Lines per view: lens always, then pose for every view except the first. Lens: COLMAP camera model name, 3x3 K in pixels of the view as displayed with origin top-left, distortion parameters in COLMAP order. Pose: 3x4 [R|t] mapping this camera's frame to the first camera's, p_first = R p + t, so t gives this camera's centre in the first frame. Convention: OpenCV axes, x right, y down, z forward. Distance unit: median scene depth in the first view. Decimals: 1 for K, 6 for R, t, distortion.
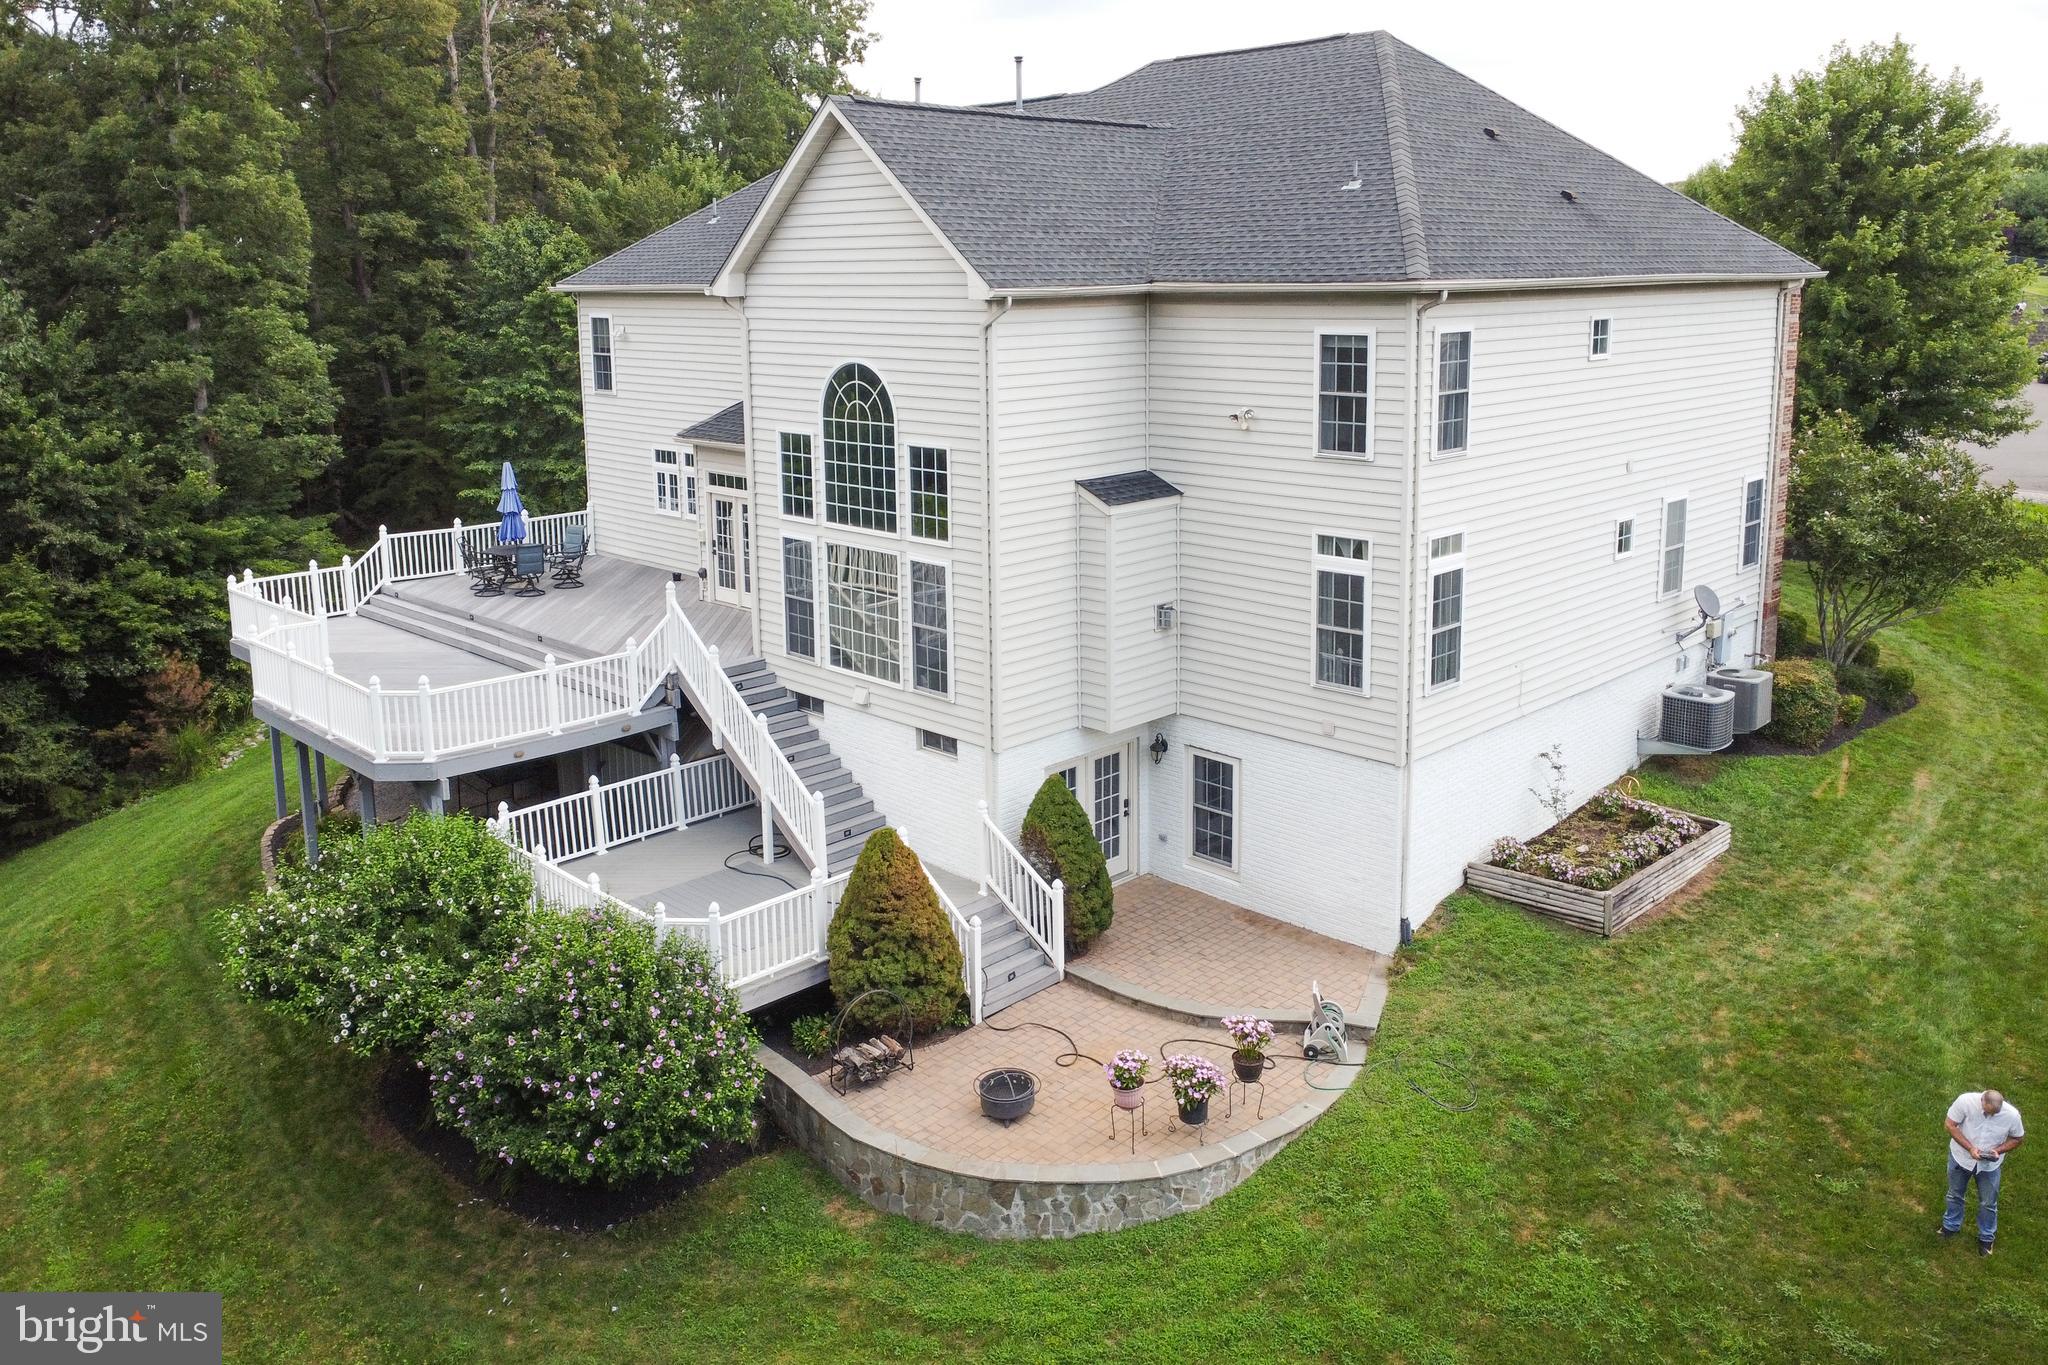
lens RADIAL K [[1569.1, 0, 1023.7], [0, 1569.1, 520.4], [0, 0, 1]] dist [0.003975, 0.000391]
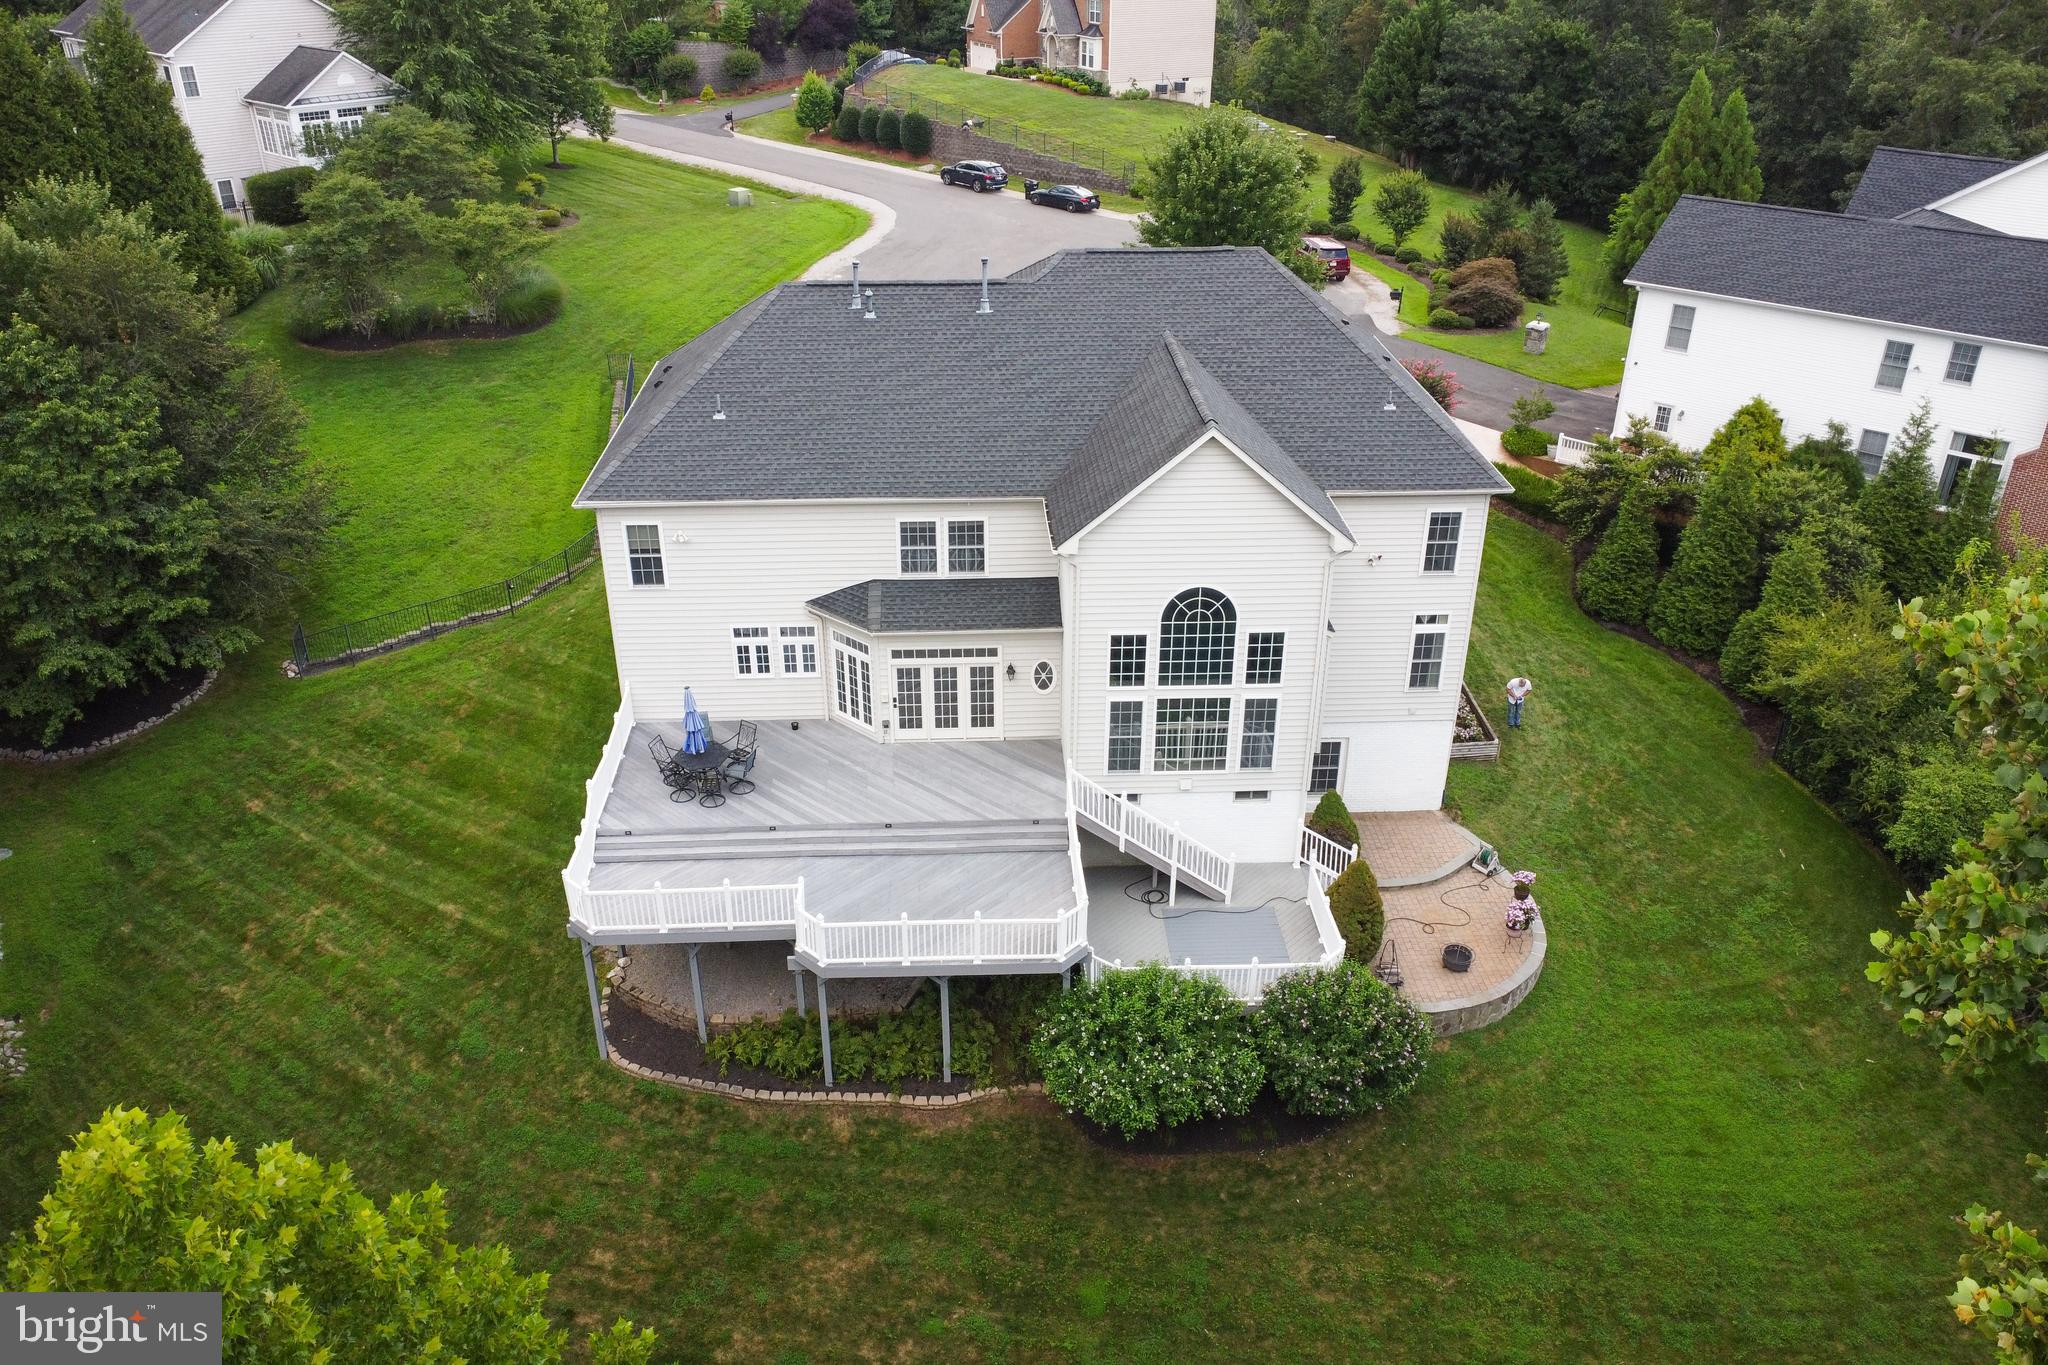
lens RADIAL K [[1525.5, 0, 1015.5], [0, 1525.5, 676.0], [0, 0, 1]] dist [0.012741, -0.001509]
pose [[0.680074, -0.328654, 0.655352, -1.201079], [0.109455, 0.929390, 0.352497, -0.550172], [-0.724927, -0.167992, 0.668027, 0.140641]]
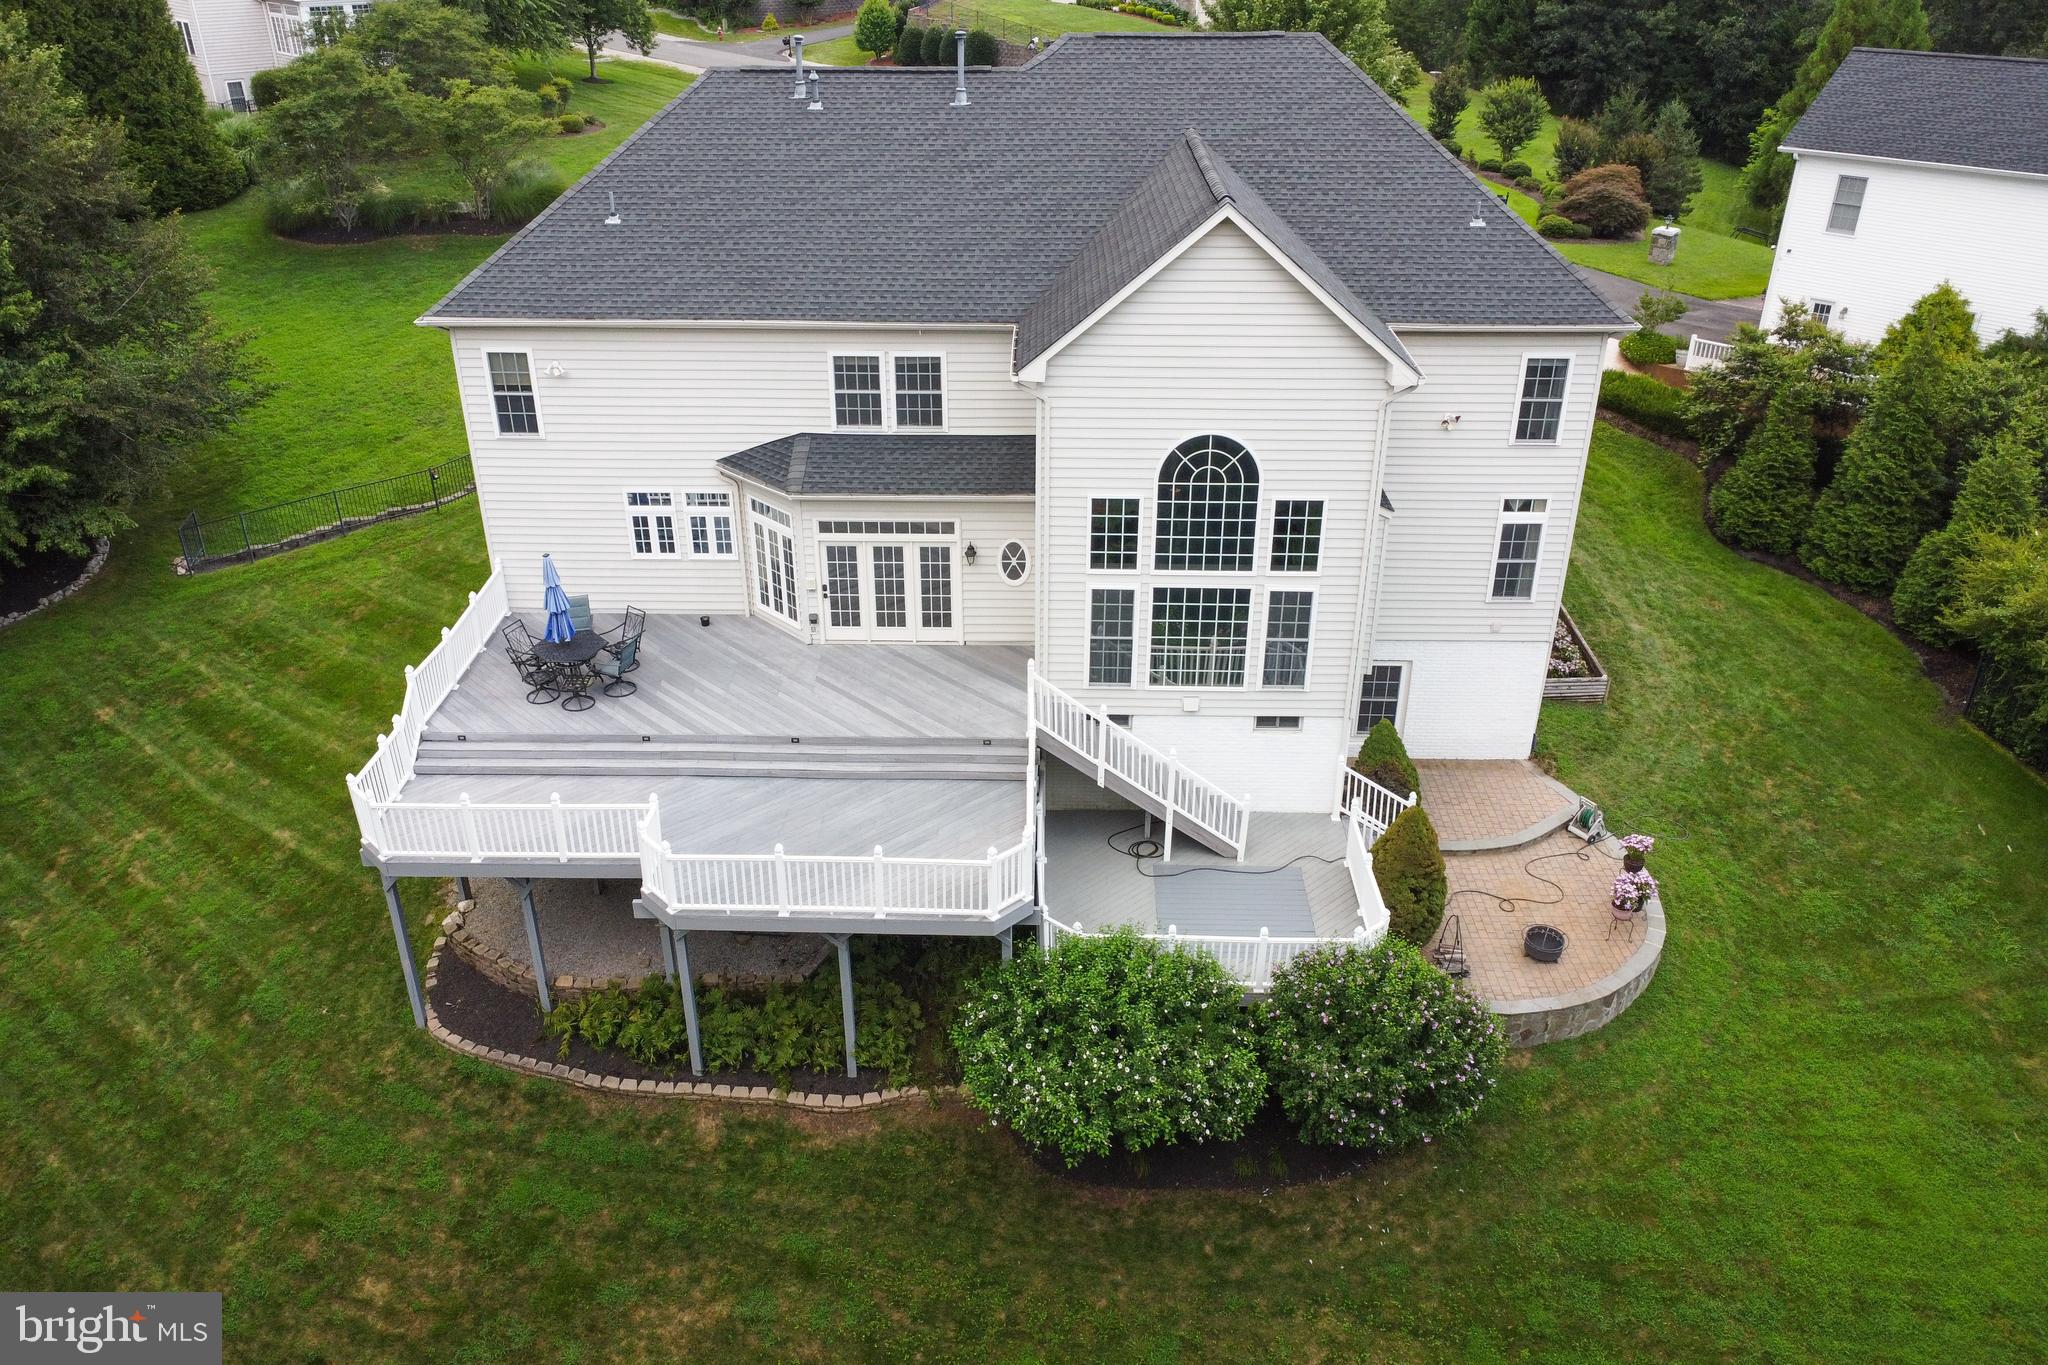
lens RADIAL K [[1525.5, 0, 1015.5], [0, 1525.5, 676.0], [0, 0, 1]] dist [0.012741, -0.001509]
pose [[0.727956, -0.307696, 0.612701, -0.926358], [0.101860, 0.932259, 0.347156, -0.330717], [-0.678015, -0.190305, 0.709986, 0.284034]]
